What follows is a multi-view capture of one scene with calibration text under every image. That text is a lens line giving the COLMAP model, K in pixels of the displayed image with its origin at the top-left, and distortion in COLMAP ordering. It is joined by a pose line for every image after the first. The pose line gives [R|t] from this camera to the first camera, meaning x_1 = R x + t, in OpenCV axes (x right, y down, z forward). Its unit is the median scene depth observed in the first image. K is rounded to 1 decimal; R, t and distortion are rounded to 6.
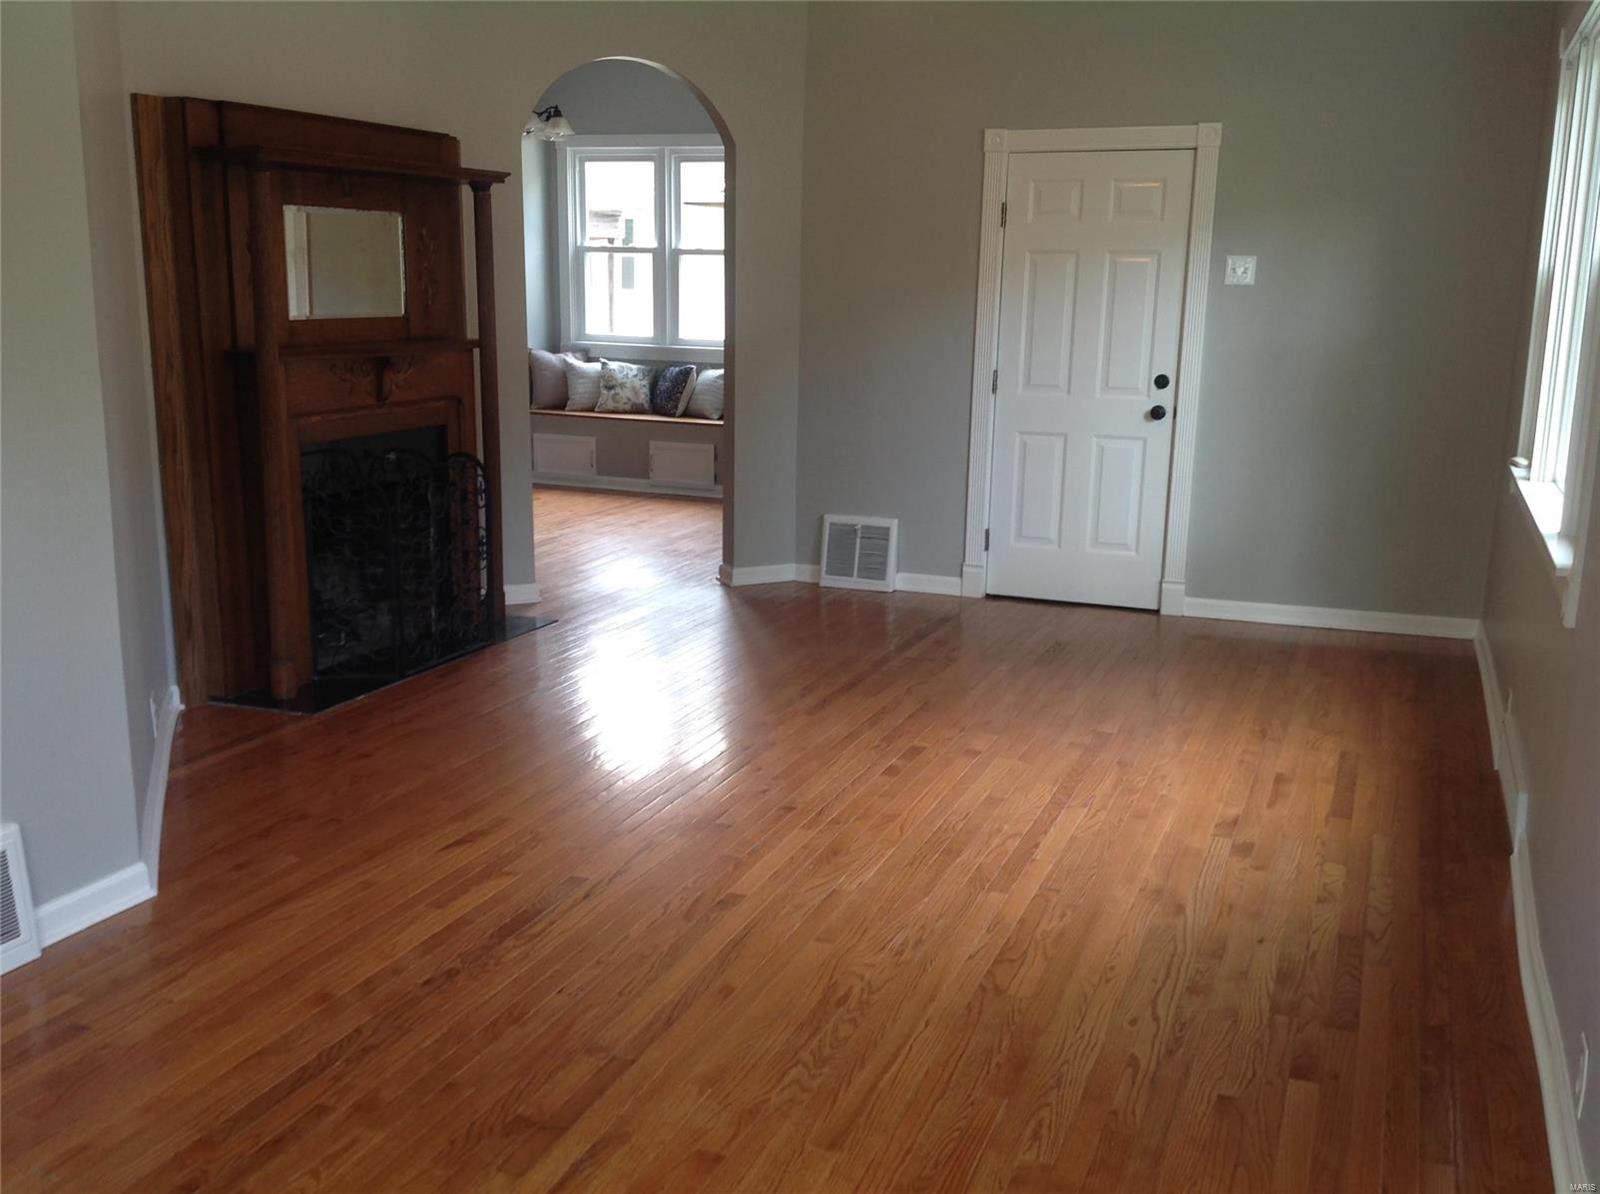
lens RADIAL K [[1515.9, 0, 793.4], [0, 1515.9, 602.8], [0, 0, 1]] dist [0.195787, -0.503761]
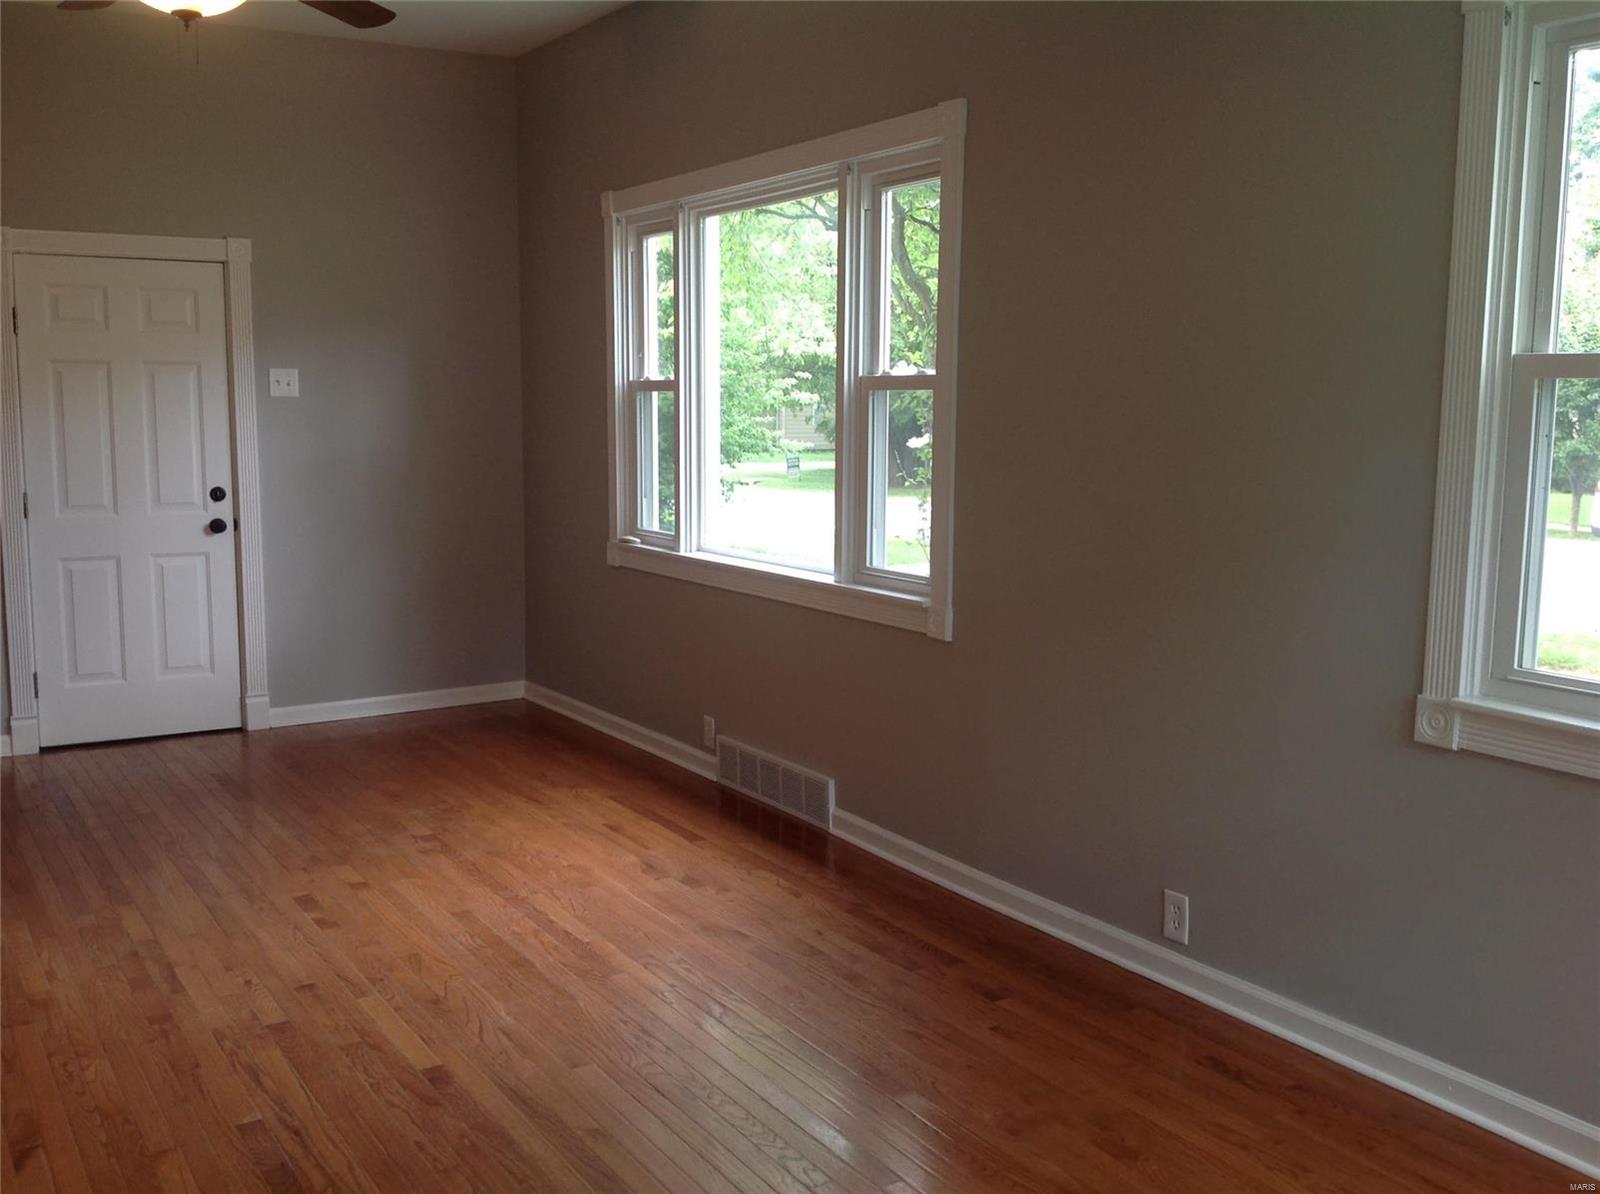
lens RADIAL K [[1515.9, 0, 793.4], [0, 1515.9, 602.8], [0, 0, 1]] dist [0.195787, -0.503761]
pose [[0.591922, -0.121478, 0.796788, -0.415332], [0.171488, 0.984923, 0.022765, -0.045111], [-0.787541, 0.123164, 0.603830, 0.162937]]
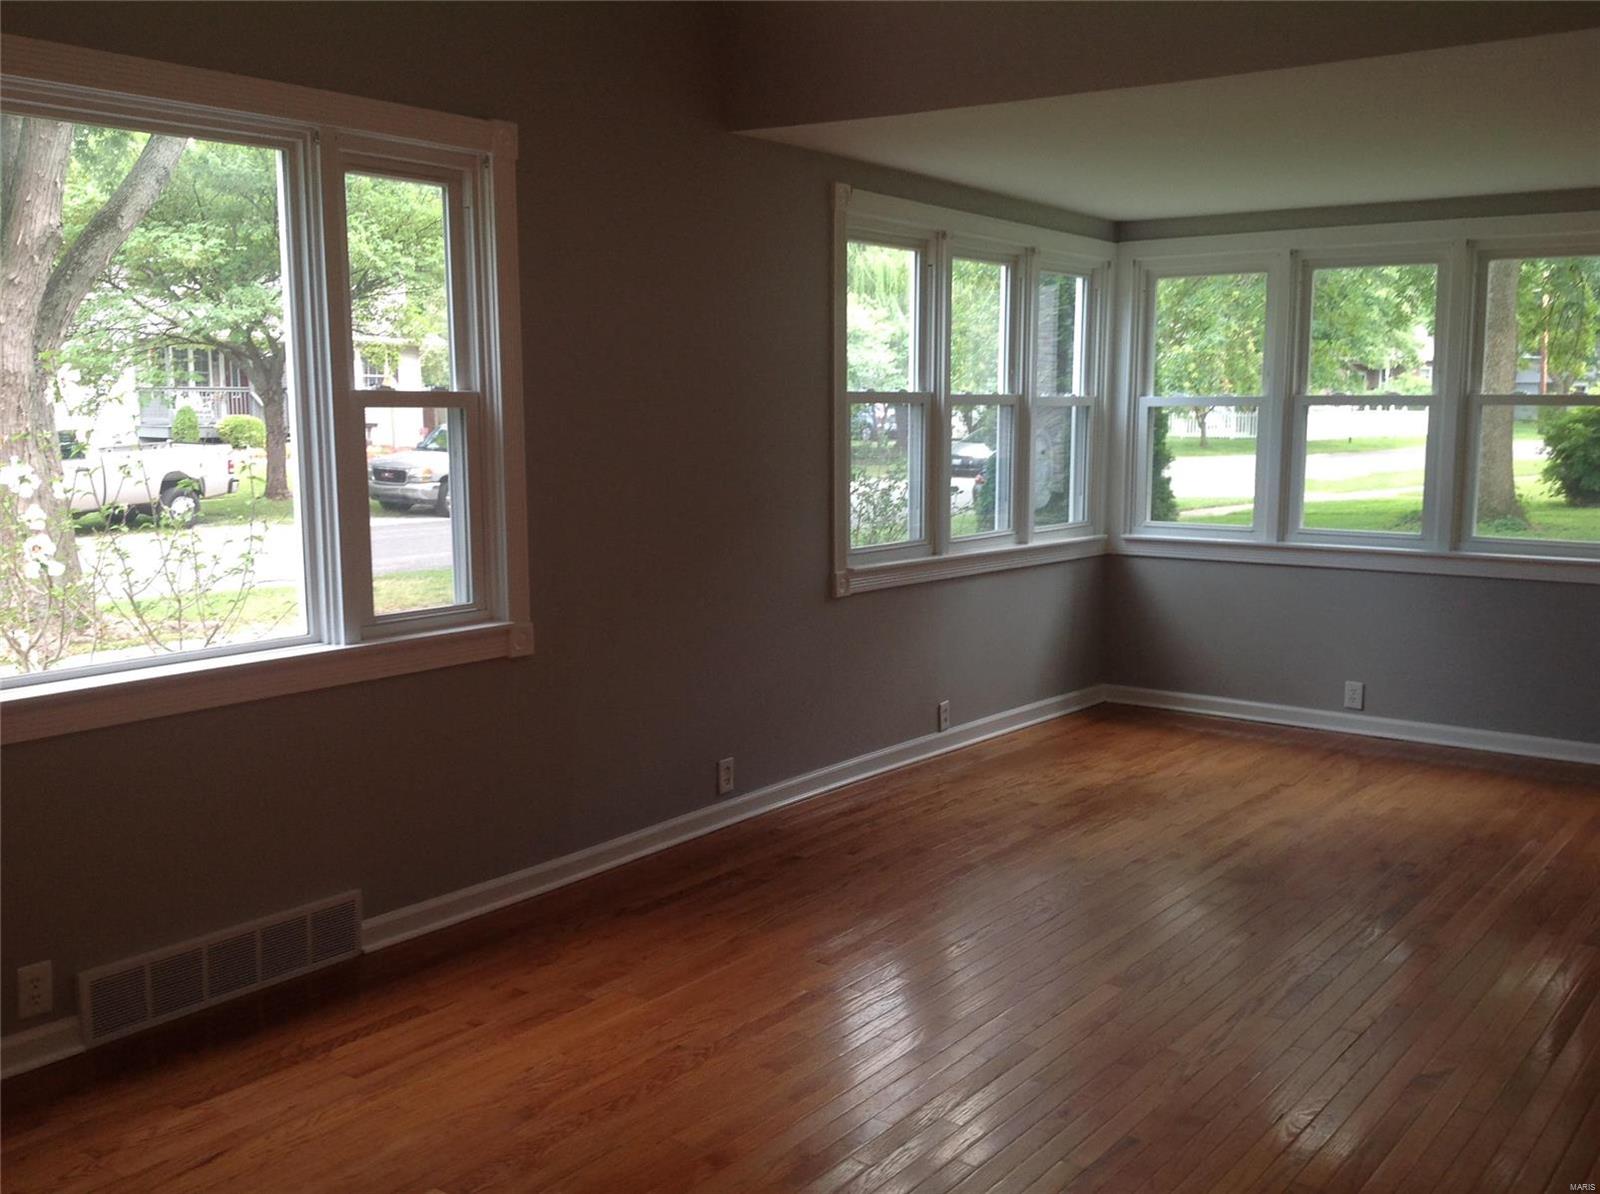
lens RADIAL K [[1515.9, 0, 793.4], [0, 1515.9, 602.8], [0, 0, 1]] dist [0.195787, -0.503761]
pose [[-0.961348, -0.052948, 0.270196, -0.066243], [0.043549, 0.939742, 0.339099, -0.301232], [-0.271869, 0.337759, -0.901114, 1.329555]]
